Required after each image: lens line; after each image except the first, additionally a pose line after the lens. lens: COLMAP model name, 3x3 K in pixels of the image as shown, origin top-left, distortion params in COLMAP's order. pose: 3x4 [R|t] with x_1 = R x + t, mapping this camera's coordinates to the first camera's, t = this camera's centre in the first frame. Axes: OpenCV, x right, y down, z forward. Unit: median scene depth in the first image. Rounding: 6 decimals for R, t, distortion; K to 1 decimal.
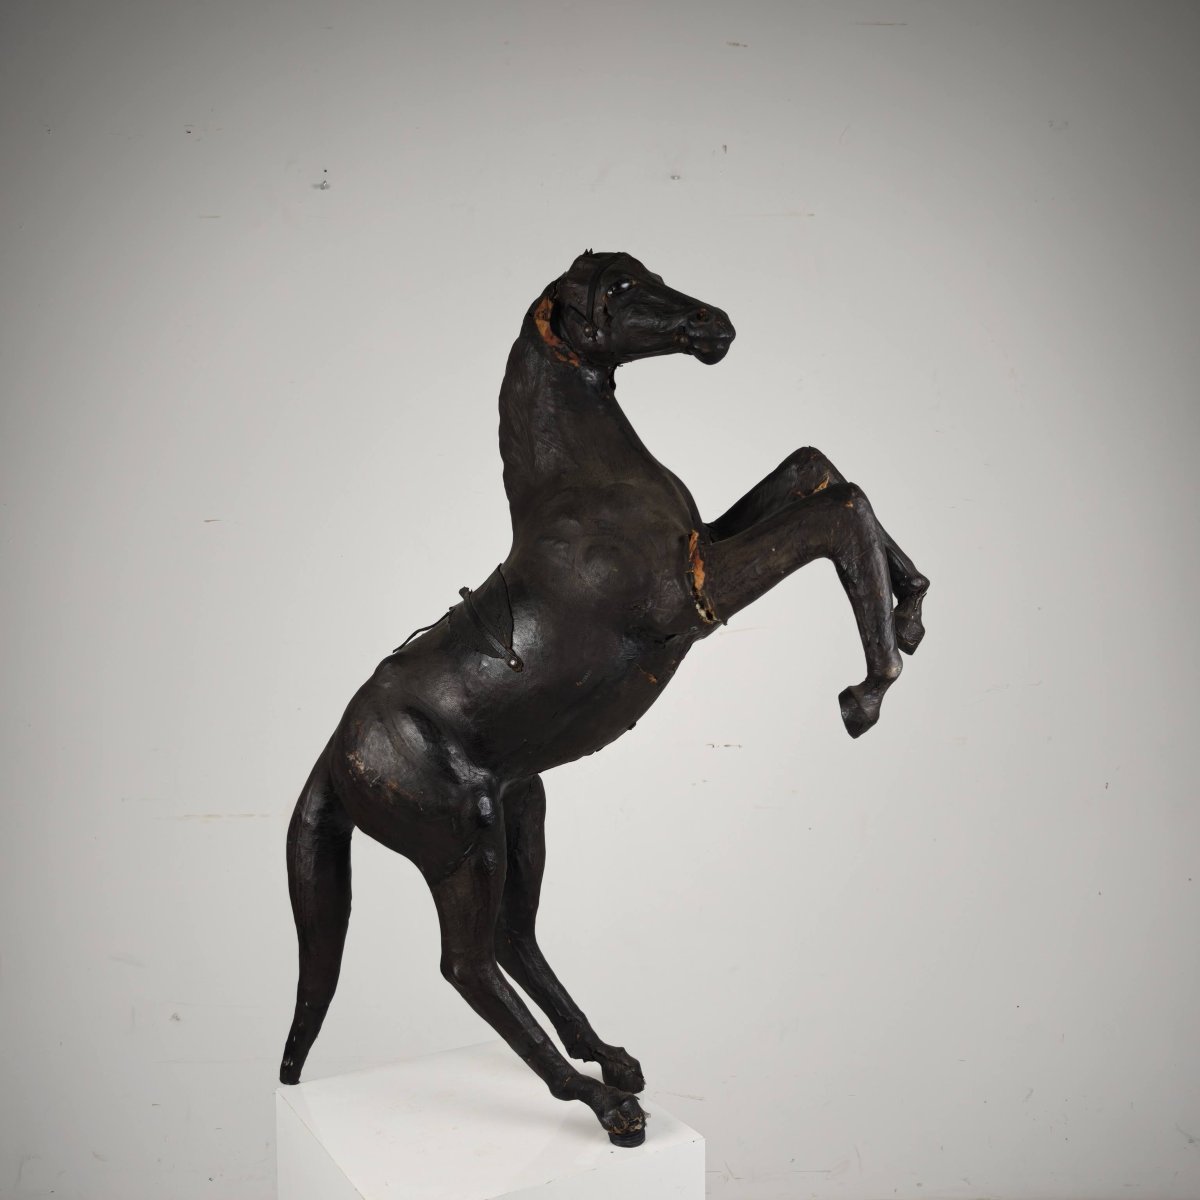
lens RADIAL K [[1449.4, 0, 603.7], [0, 1449.4, 596.2], [0, 0, 1]] dist [0.015989, 0.000000]
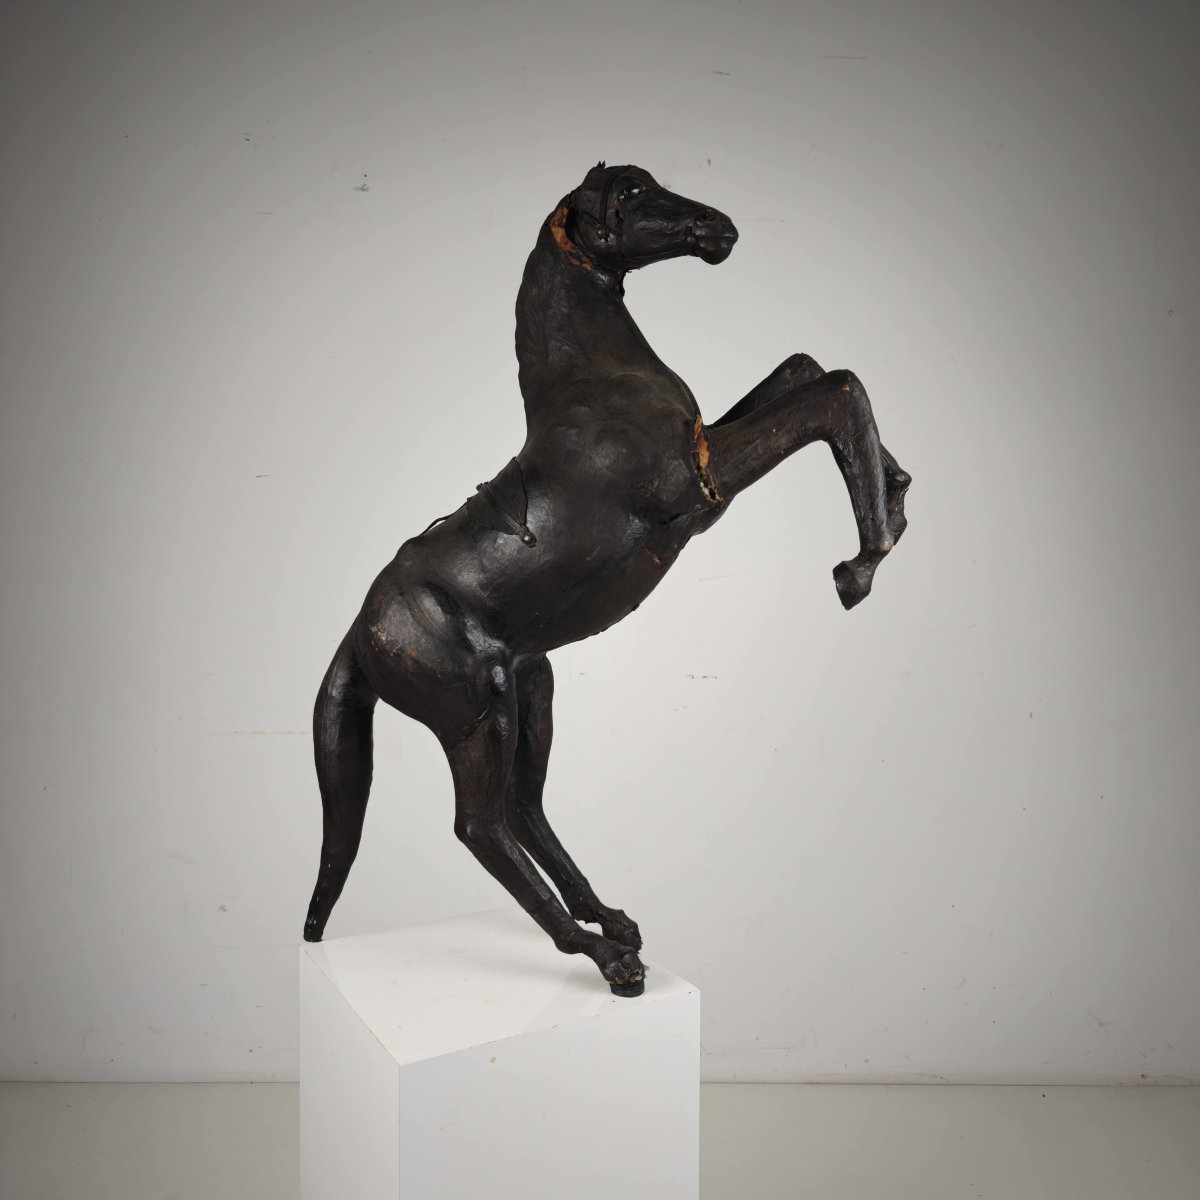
lens RADIAL K [[1150.6, 0, 601.4], [0, 1150.6, 590.0], [0, 0, 1]] dist [0.016168, 0.000000]
pose [[0.999849, 0.013132, 0.011372, -0.016104], [-0.012919, 0.999743, -0.018613, 0.094177], [-0.011613, 0.018463, 0.999762, 0.146430]]
